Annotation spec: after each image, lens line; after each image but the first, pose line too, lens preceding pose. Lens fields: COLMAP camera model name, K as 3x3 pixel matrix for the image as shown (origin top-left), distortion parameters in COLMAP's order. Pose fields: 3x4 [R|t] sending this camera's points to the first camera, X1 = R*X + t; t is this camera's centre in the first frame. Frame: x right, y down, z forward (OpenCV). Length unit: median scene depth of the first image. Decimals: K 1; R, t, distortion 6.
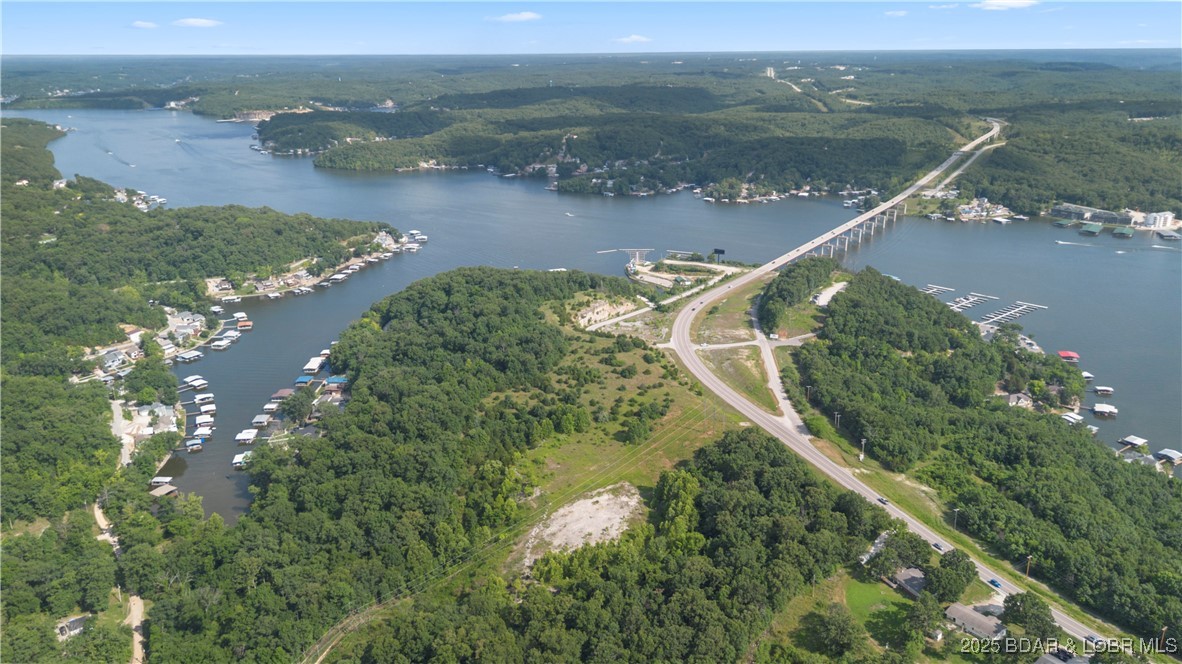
lens RADIAL K [[860.8, 0, 592.9], [0, 860.8, 335.1], [0, 0, 1]] dist [0.072372, -0.082829]
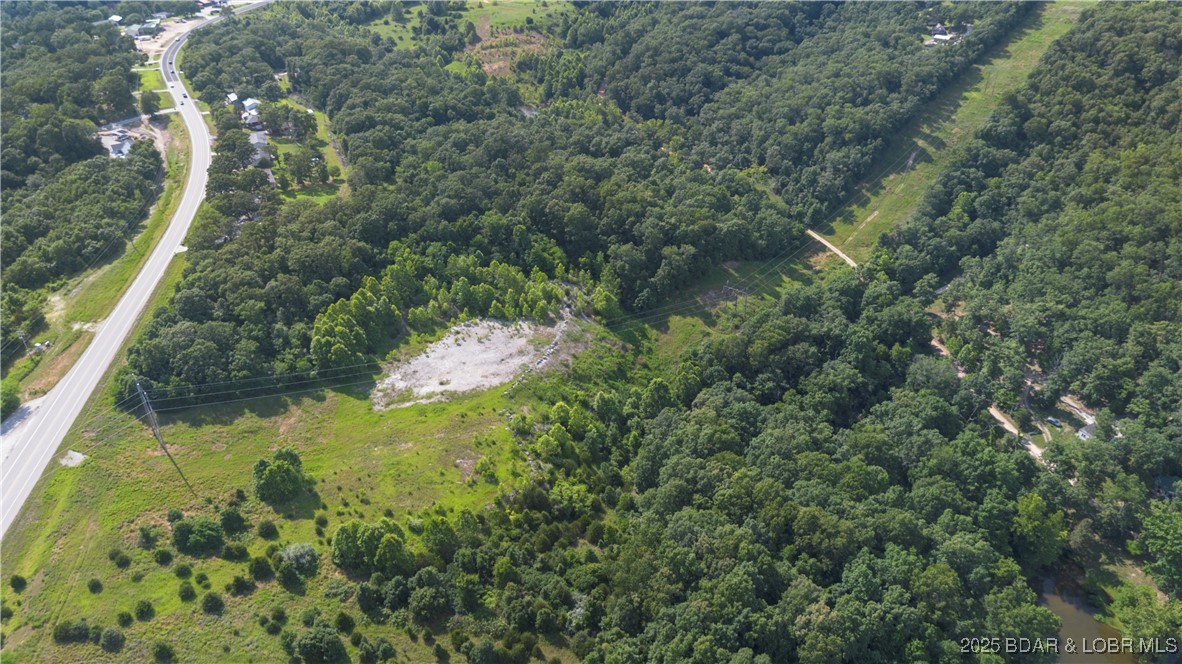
lens RADIAL K [[836.3, 0, 594.0], [0, 836.3, 334.8], [0, 0, 1]] dist [0.068806, -0.081123]
pose [[-0.974262, -0.109737, 0.196903, -0.173231], [0.086318, 0.625309, 0.775589, -0.246753], [-0.208235, 0.772623, -0.599742, 0.951360]]
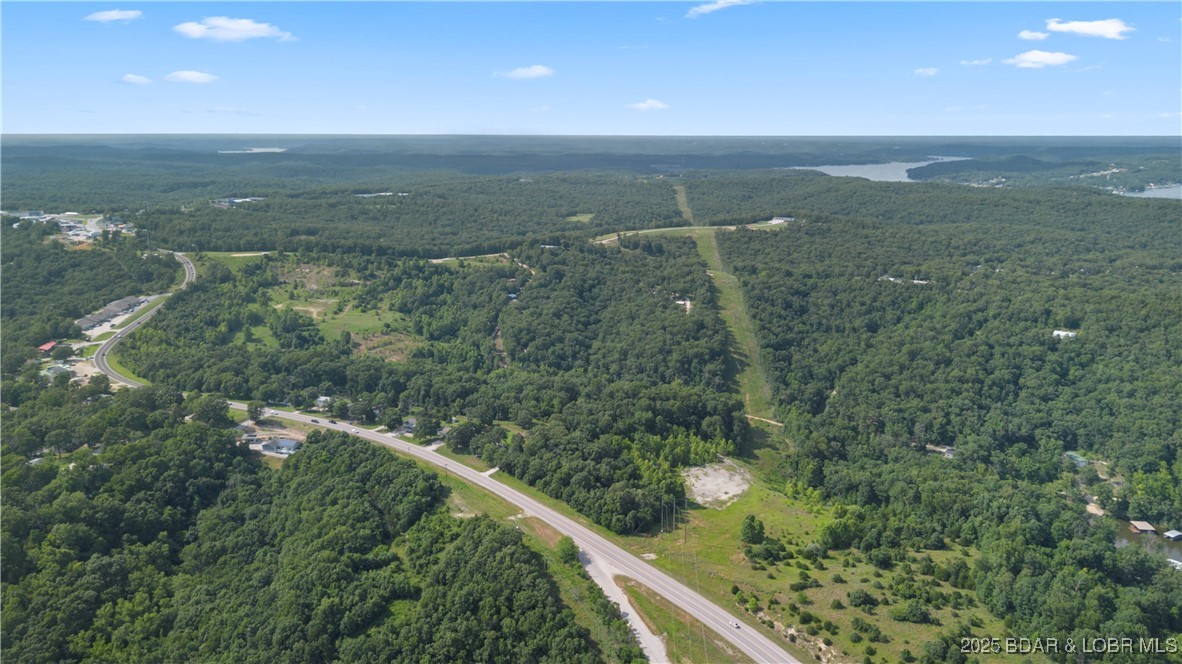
lens RADIAL K [[860.8, 0, 592.9], [0, 860.8, 335.1], [0, 0, 1]] dist [0.072372, -0.082829]
pose [[-0.922858, 0.087300, -0.375115, 0.421461], [-0.123965, 0.854810, 0.503918, -0.399261], [0.364644, 0.511546, -0.778046, 1.226435]]
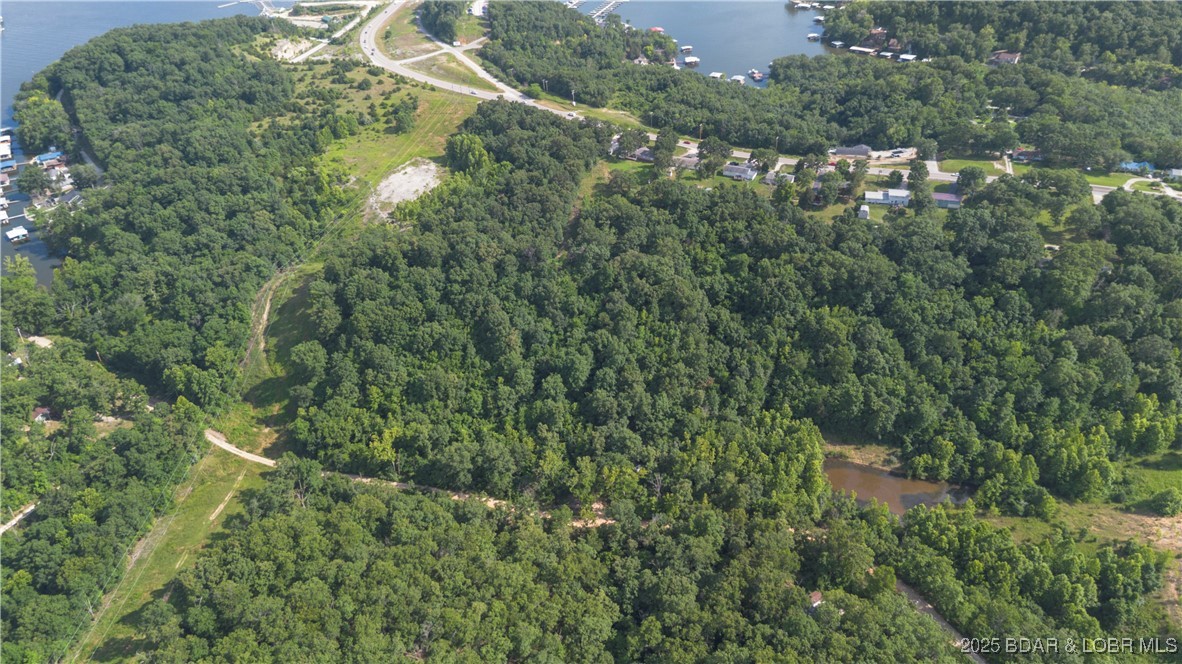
lens RADIAL K [[836.3, 0, 594.0], [0, 836.3, 334.8], [0, 0, 1]] dist [0.068806, -0.081123]
pose [[0.865520, -0.289842, 0.408493, -0.235232], [0.170813, 0.937475, 0.303254, 0.061469], [-0.470848, -0.192697, 0.860913, -0.182515]]
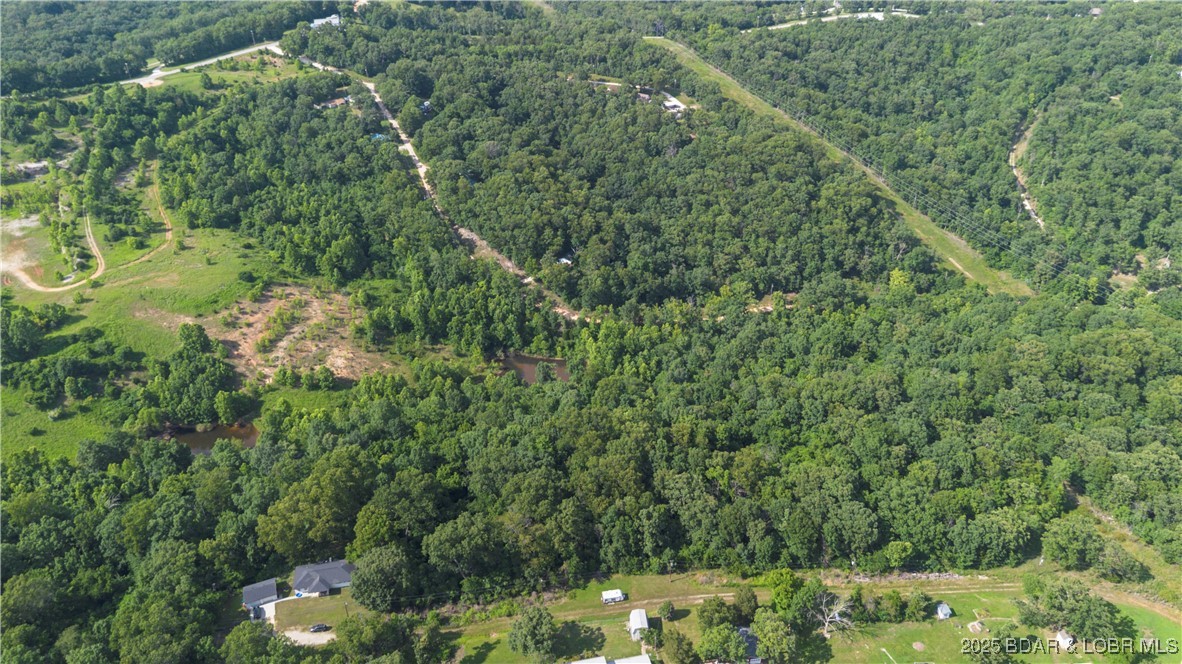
lens RADIAL K [[836.3, 0, 594.0], [0, 836.3, 334.8], [0, 0, 1]] dist [0.068806, -0.081123]
pose [[-0.586003, 0.447704, -0.675398, 0.506809], [-0.241039, 0.699465, 0.672792, -0.115794], [0.773628, 0.557055, -0.301974, 0.386064]]
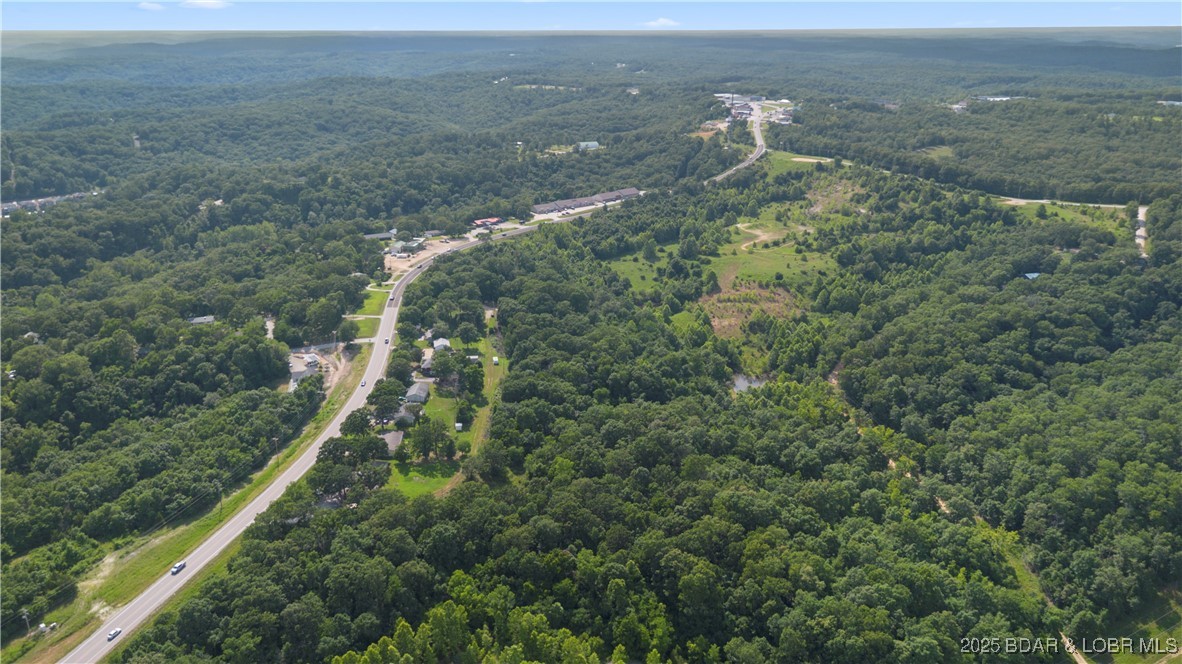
lens RADIAL K [[849.0, 0, 593.7], [0, 849.0, 340.2], [0, 0, 1]] dist [0.091408, -0.121107]
pose [[-0.819874, -0.195830, 0.538012, -0.210105], [0.184394, 0.799305, 0.571935, -0.213051], [-0.542038, 0.568121, -0.619220, 0.770487]]
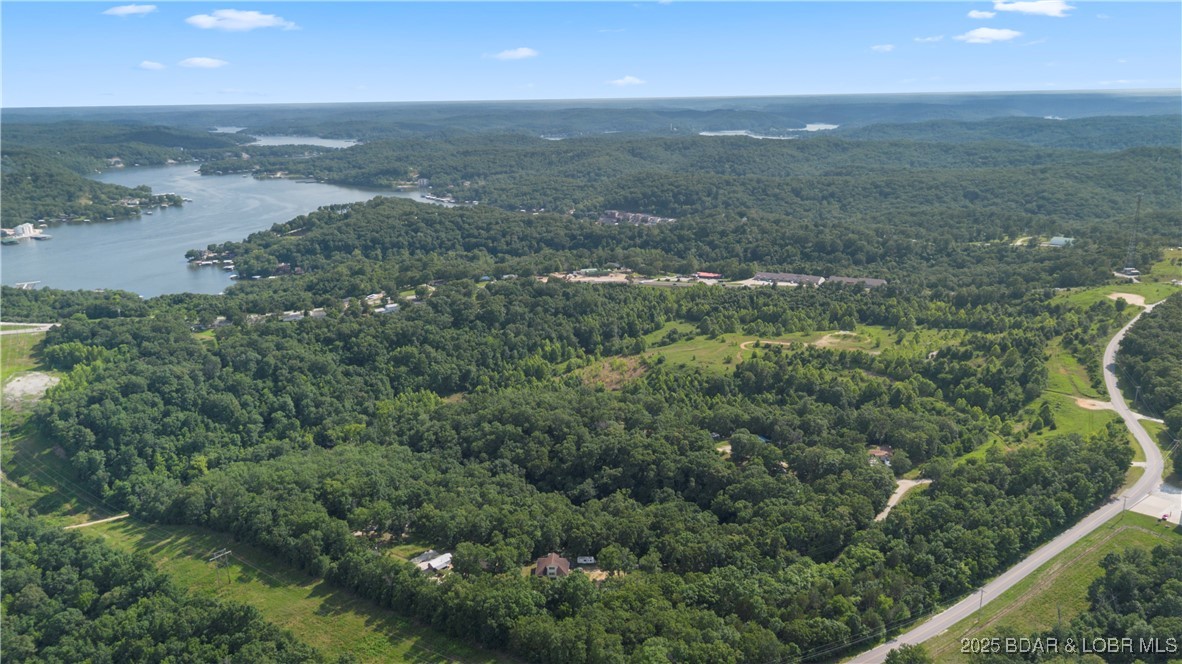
lens RADIAL K [[828.1, 0, 606.5], [0, 828.1, 354.4], [0, 0, 1]] dist [0.054609, -0.077065]
pose [[0.220915, -0.287368, 0.931996, -0.819249], [0.316319, 0.925060, 0.210251, 0.118451], [-0.922572, 0.248360, 0.295260, -0.318986]]
